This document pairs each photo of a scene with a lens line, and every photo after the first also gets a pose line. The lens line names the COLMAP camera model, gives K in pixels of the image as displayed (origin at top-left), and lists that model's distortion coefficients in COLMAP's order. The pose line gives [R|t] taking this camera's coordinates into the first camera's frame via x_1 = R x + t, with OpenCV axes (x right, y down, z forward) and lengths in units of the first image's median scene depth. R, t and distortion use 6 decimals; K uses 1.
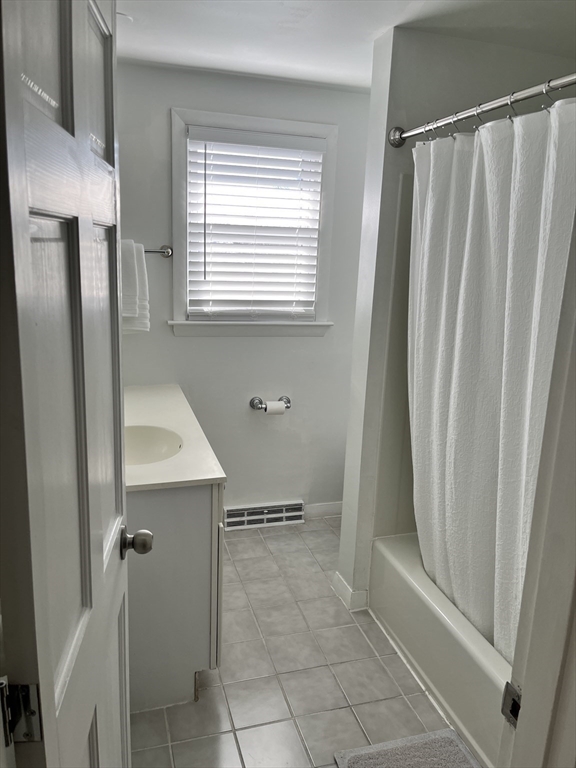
lens RADIAL K [[597.1, 0, 287.1], [0, 597.1, 381.0], [0, 0, 1]] dist [0.078653, -0.111553]
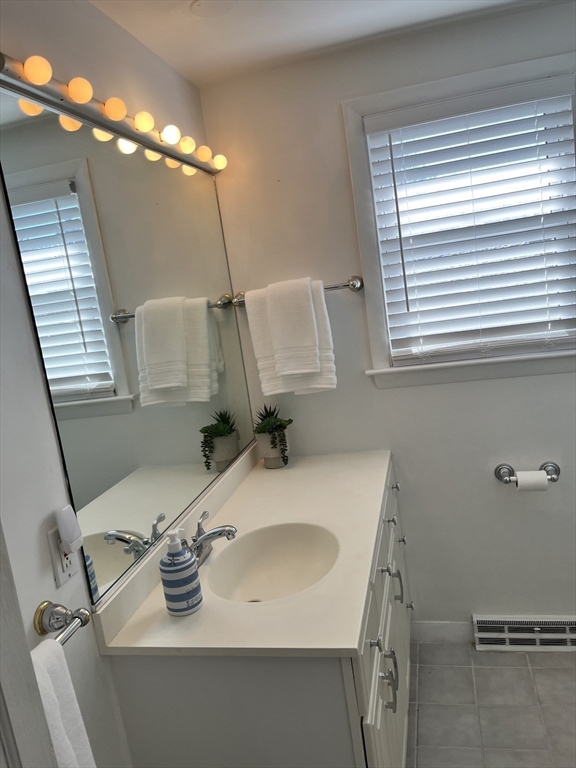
lens RADIAL K [[597.1, 0, 287.1], [0, 597.1, 381.0], [0, 0, 1]] dist [0.078653, -0.111553]
pose [[0.849262, -0.076295, -0.522430, 0.116489], [0.057148, 0.996974, -0.052695, -0.050737], [0.524870, 0.014896, 0.851052, 0.279717]]
